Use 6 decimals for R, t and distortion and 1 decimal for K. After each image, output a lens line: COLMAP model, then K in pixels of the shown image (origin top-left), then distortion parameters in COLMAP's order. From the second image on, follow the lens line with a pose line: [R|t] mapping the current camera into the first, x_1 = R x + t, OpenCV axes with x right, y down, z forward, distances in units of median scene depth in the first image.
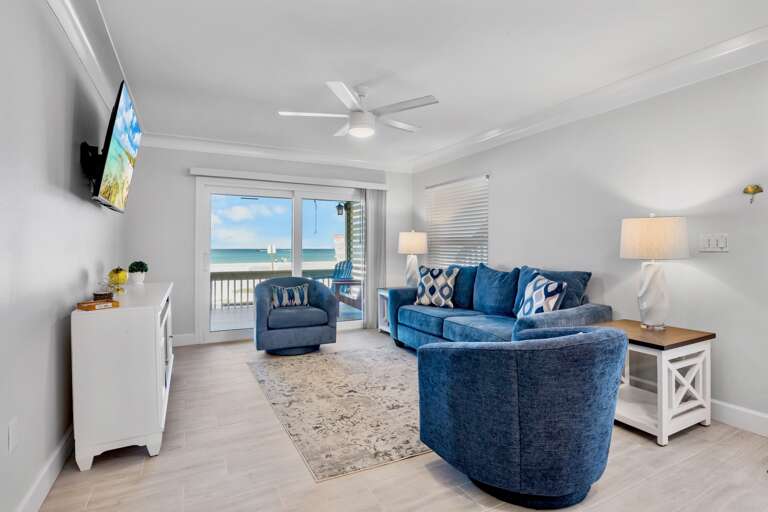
lens RADIAL K [[389.3, 0, 383.6], [0, 389.3, 250.8], [0, 0, 1]] dist [-0.020717, -0.000175]
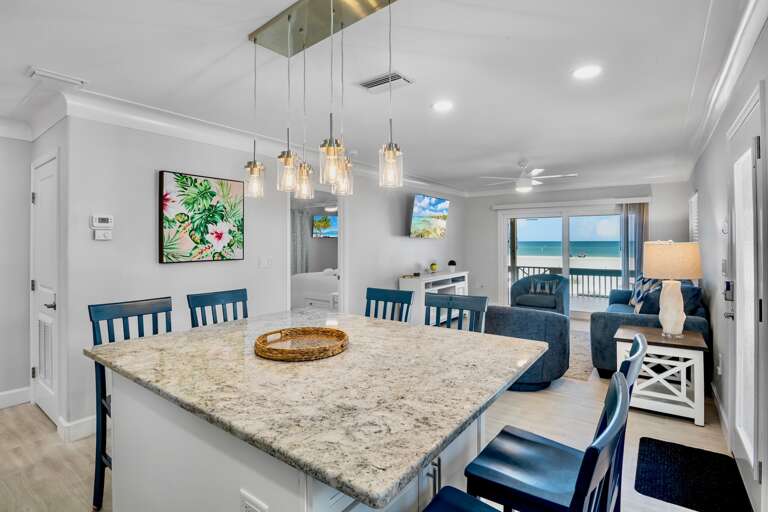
lens RADIAL K [[377.3, 0, 378.5], [0, 377.3, 236.2], [0, 0, 1]] dist [-0.021475, -0.000127]
pose [[0.437702, -0.013398, -0.899020, 0.783625], [-0.002298, 0.999869, -0.016020, -0.052609], [0.899117, 0.009078, 0.437614, -0.192017]]
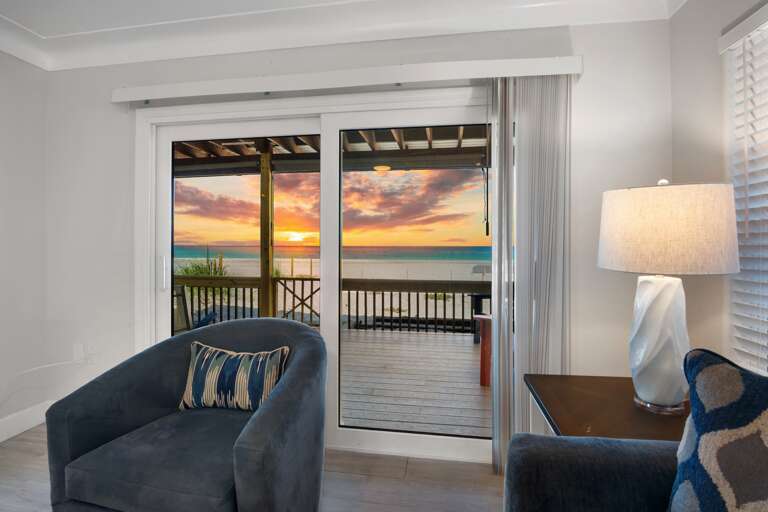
lens RADIAL K [[376.9, 0, 385.5], [0, 376.9, 250.8], [0, 0, 1]] dist [-0.019667, -0.000169]
pose [[0.814658, 0.006115, -0.579909, 0.080656], [-0.003234, 0.999977, 0.006001, -0.006462], [0.579932, -0.003013, 0.814659, 0.812318]]
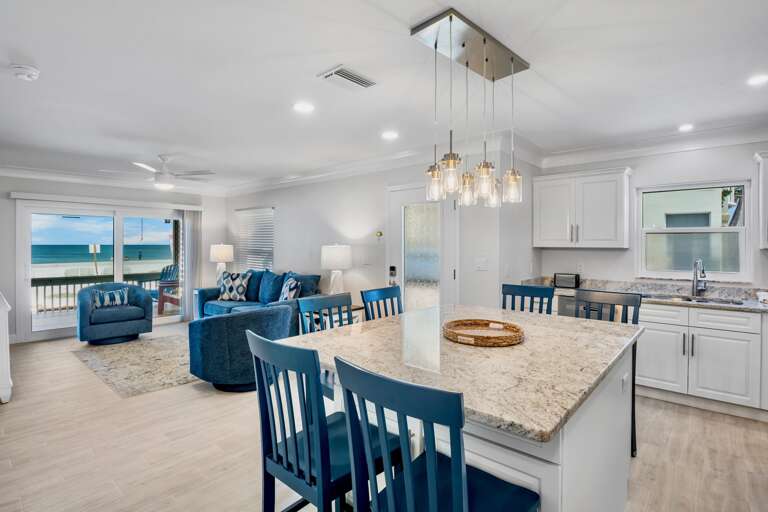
lens RADIAL K [[384.6, 0, 384.7], [0, 384.6, 248.2], [0, 0, 1]] dist [-0.018178, 0.000074]
pose [[0.932368, -0.003095, 0.361498, 0.140684], [0.001717, 0.999990, 0.004132, -0.049383], [-0.361507, -0.003232, 0.932364, -0.473149]]
